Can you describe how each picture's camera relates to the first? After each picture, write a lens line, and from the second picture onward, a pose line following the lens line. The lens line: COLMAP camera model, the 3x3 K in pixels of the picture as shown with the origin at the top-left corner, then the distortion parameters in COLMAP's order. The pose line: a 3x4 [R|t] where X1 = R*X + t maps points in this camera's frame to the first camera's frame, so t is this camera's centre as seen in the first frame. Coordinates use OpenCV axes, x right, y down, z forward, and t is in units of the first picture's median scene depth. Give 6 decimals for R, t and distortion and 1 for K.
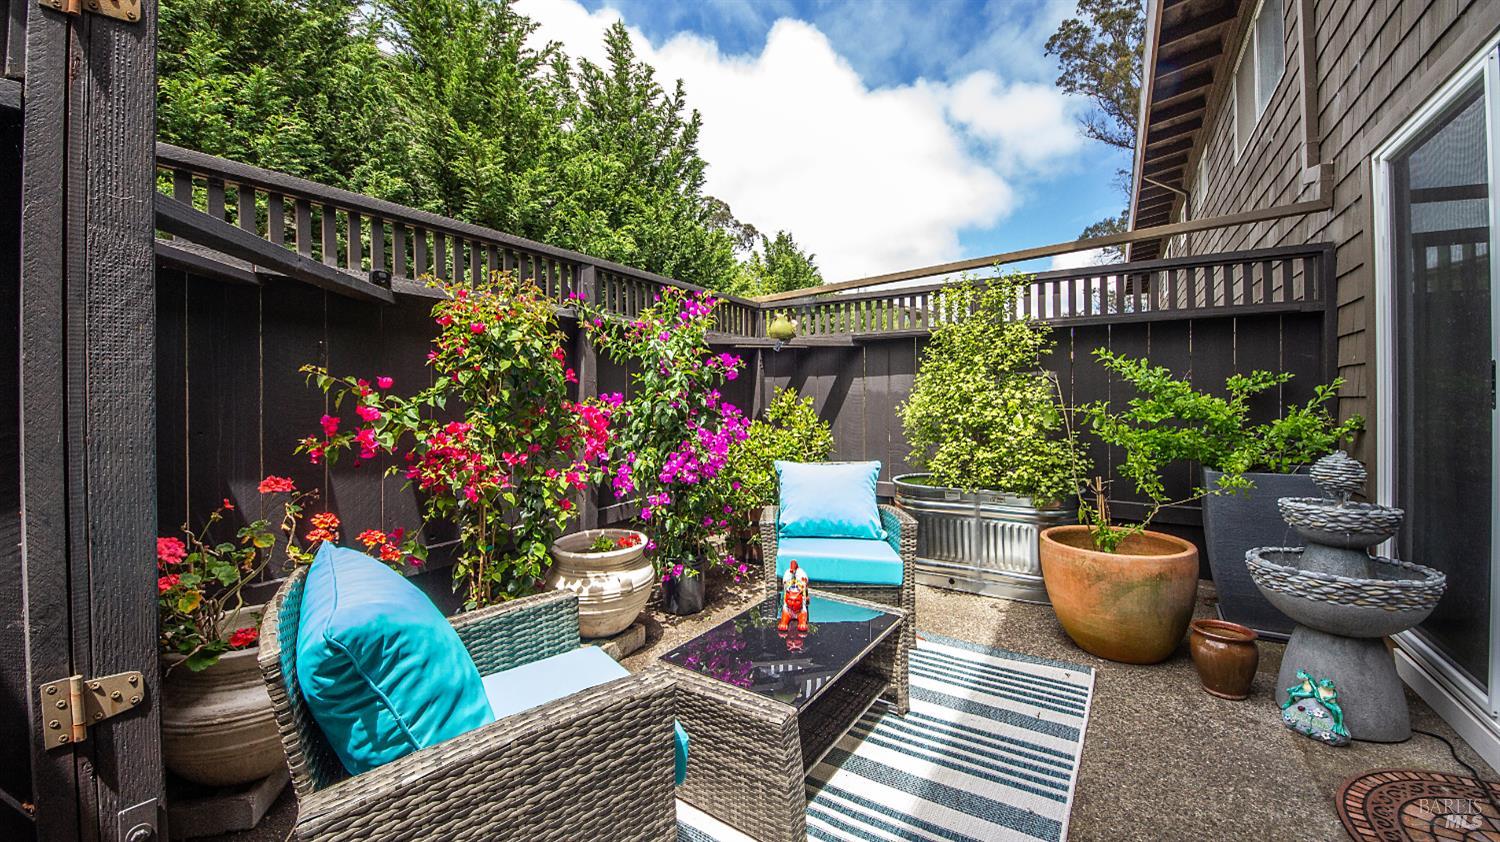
lens RADIAL K [[575.7, 0, 753.1], [0, 575.7, 394.9], [0, 0, 1]] dist [0.022249, -0.018679]
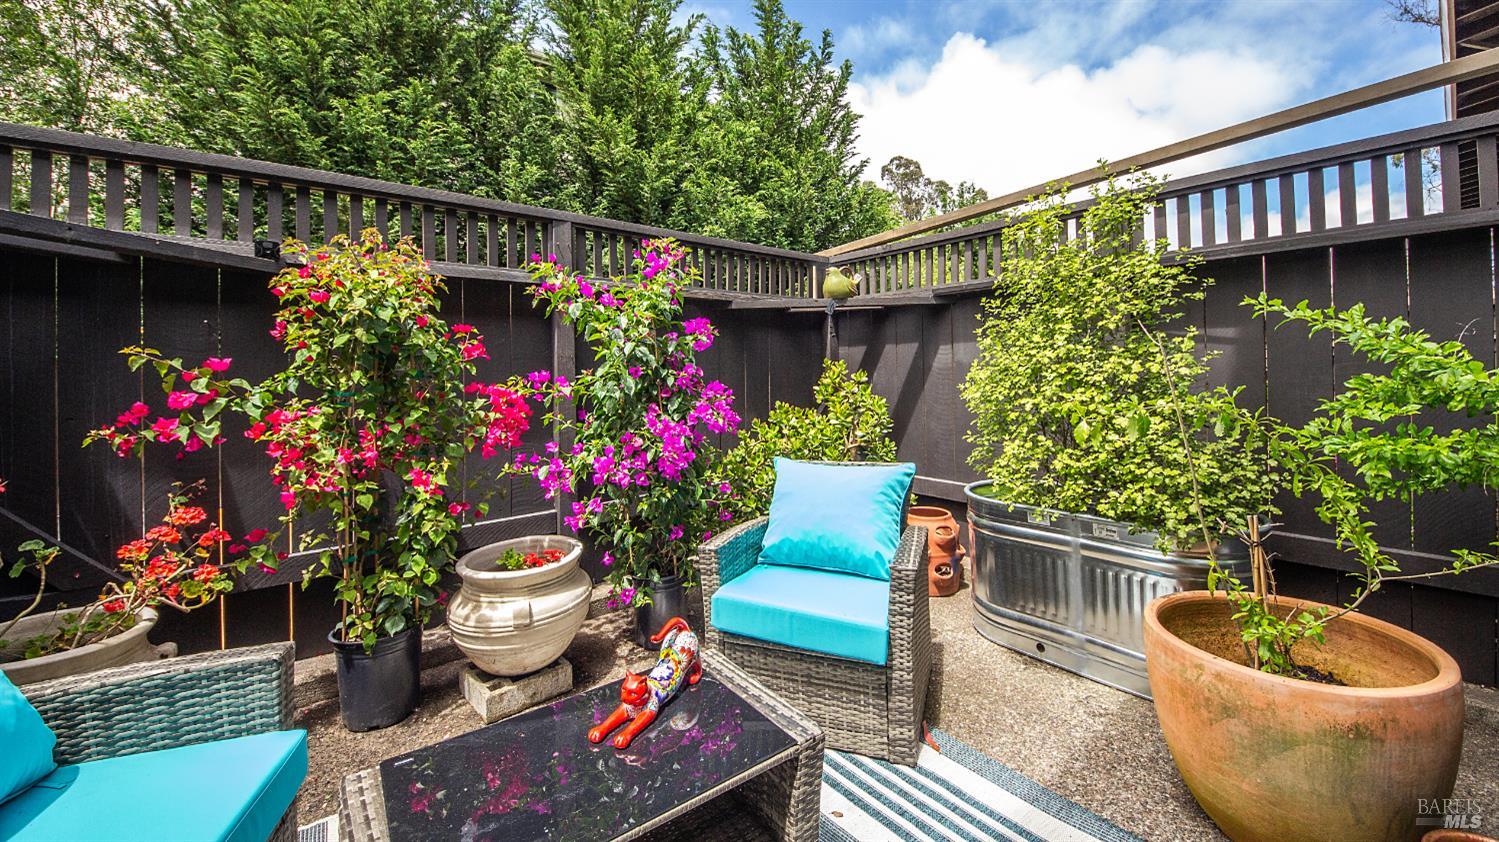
lens RADIAL K [[596.1, 0, 748.9], [0, 596.1, 363.8], [0, 0, 1]] dist [0.024408, -0.021662]
pose [[0.950154, -0.014553, -0.311440, 0.259454], [0.012176, 0.999880, -0.009573, -0.002278], [0.311542, 0.005304, 0.950218, 0.248267]]
